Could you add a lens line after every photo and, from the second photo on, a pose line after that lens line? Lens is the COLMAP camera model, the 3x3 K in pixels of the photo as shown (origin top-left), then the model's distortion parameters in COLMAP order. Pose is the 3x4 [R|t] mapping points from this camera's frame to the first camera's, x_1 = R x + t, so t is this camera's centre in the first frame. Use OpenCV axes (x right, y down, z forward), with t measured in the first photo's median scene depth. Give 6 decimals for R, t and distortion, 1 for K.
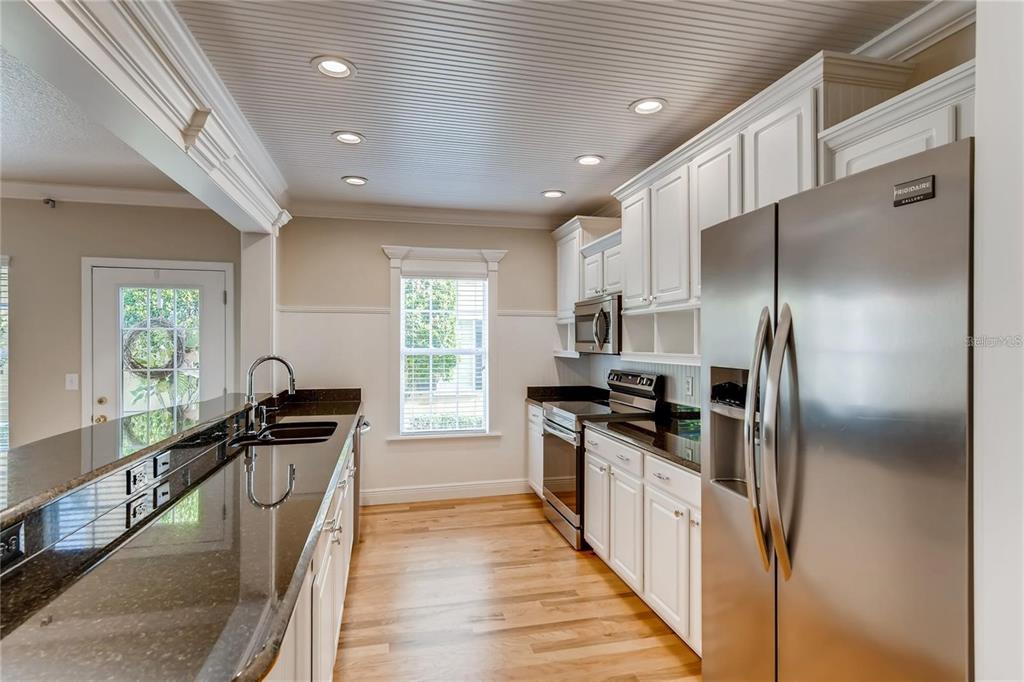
lens RADIAL K [[517.1, 0, 512.0], [0, 517.1, 341.0], [0, 0, 1]] dist [0.003747, 0.000512]
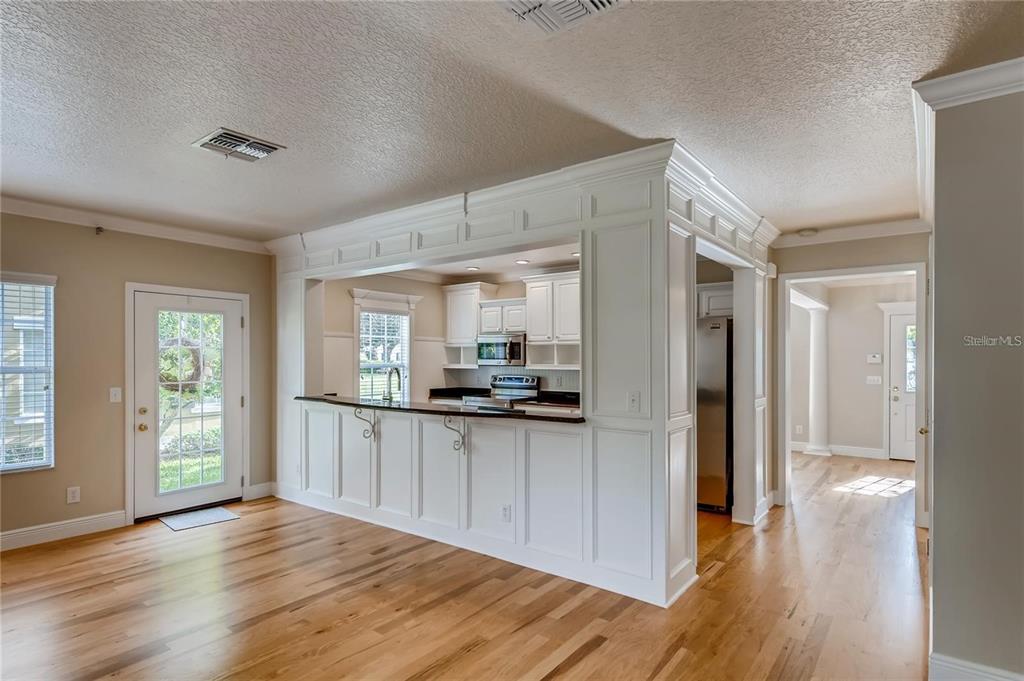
lens RADIAL K [[540.0, 0, 513.5], [0, 540.0, 358.6], [0, 0, 1]] dist [0.001774, 0.000258]
pose [[0.779145, 0.000536, 0.626844, -0.879412], [-0.000775, 1.000000, 0.000108, 0.001074], [-0.626843, -0.000570, 0.779145, -0.408275]]
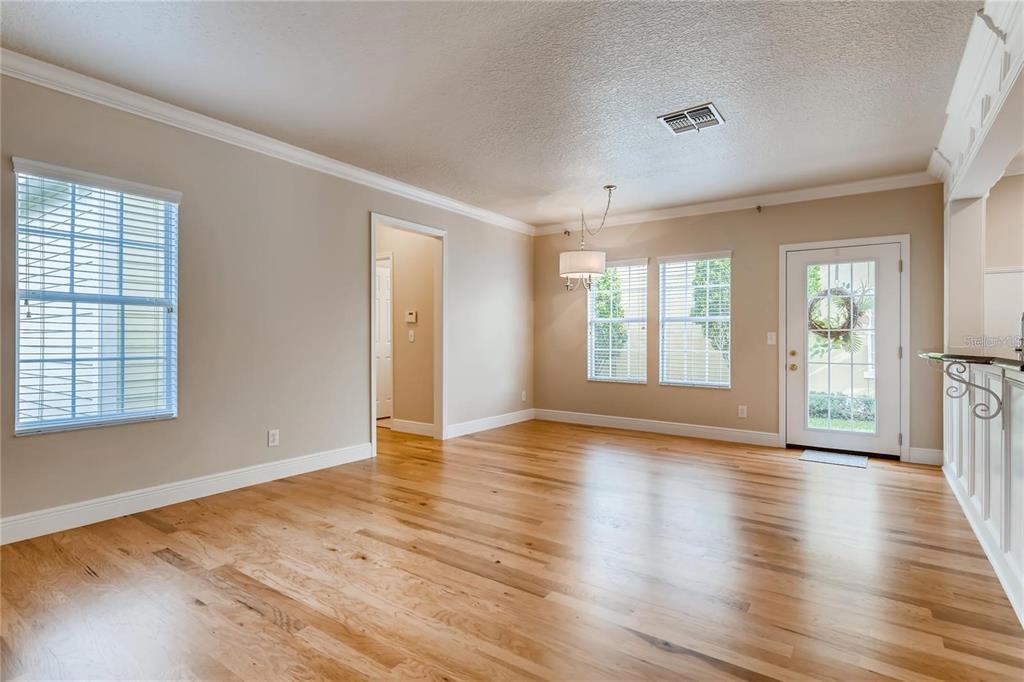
lens RADIAL K [[517.1, 0, 512.0], [0, 517.1, 341.0], [0, 0, 1]] dist [0.003747, 0.000512]
pose [[0.651695, 0.008147, -0.758437, -0.254613], [-0.001676, 0.999955, 0.009301, 0.071755], [0.758479, -0.004791, 0.651680, -0.386016]]
